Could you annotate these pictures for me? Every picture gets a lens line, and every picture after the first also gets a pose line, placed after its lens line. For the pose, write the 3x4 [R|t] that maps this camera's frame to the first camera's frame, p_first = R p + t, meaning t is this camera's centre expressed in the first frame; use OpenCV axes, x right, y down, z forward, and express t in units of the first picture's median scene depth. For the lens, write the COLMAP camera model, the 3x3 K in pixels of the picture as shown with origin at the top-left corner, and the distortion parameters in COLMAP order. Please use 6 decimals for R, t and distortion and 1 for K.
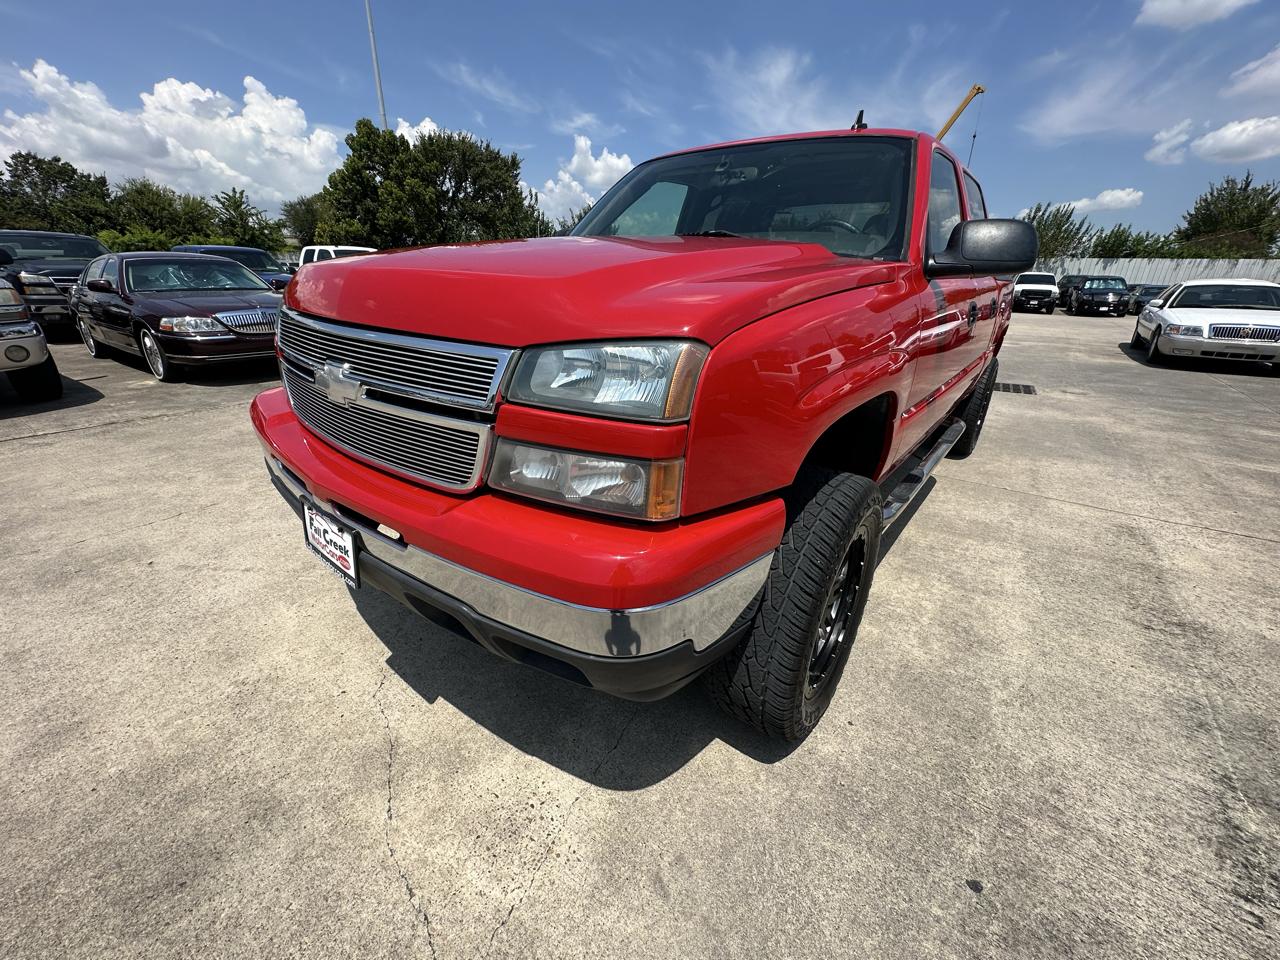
lens RADIAL K [[512.9, 0, 638.5], [0, 512.9, 478.6], [0, 0, 1]] dist [-0.002923, 0.000742]
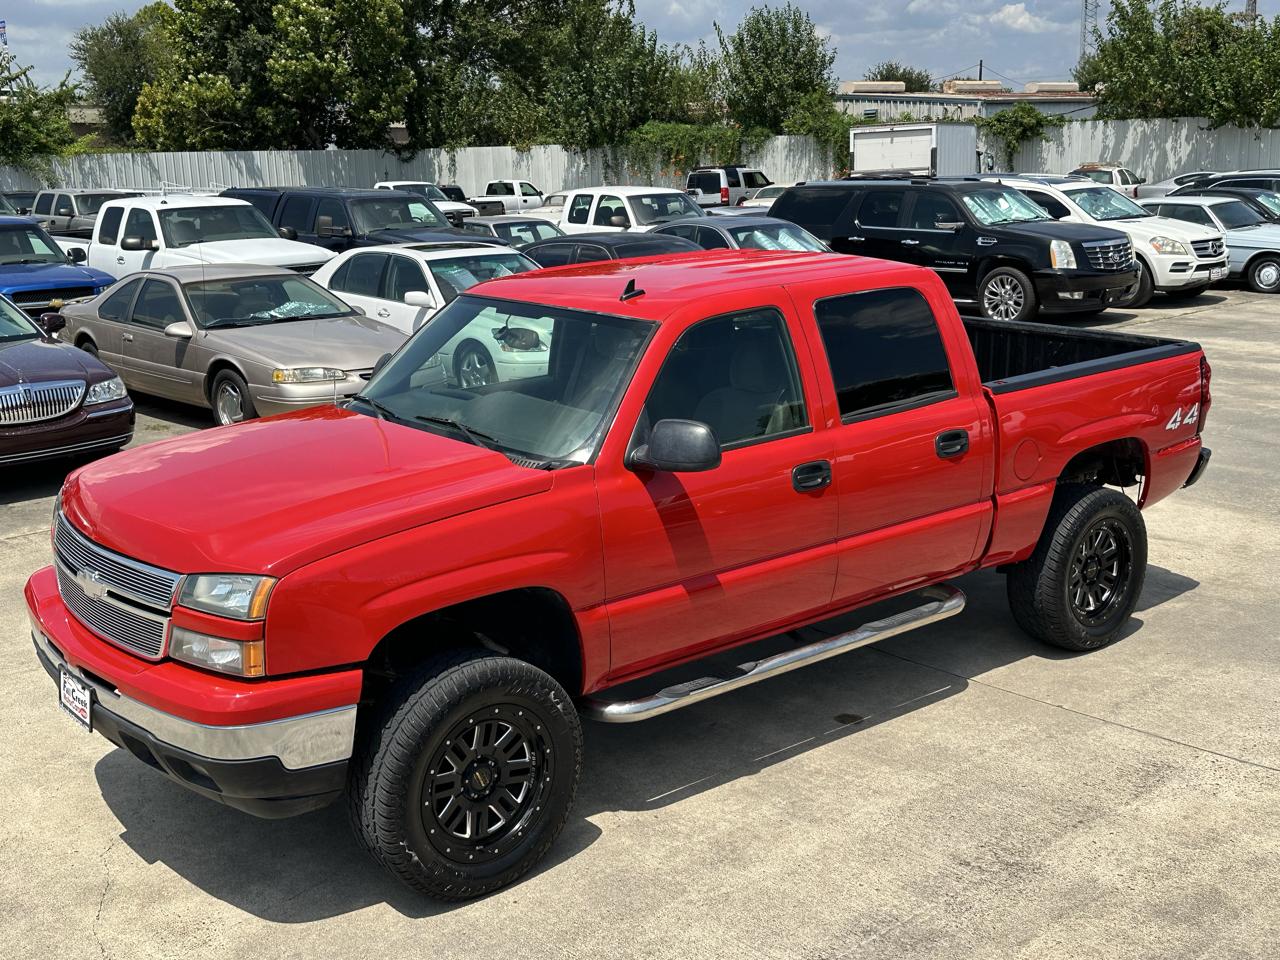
lens RADIAL K [[1437.0, 0, 640.0], [0, 1437.0, 480.0], [0, 0, 1]] dist [0.224128, -0.523223]
pose [[0.978256, 0.004119, -0.207363, 1.487652], [-0.035243, 0.988564, -0.146628, 0.063888], [0.204387, 0.150748, 0.967213, -2.275614]]
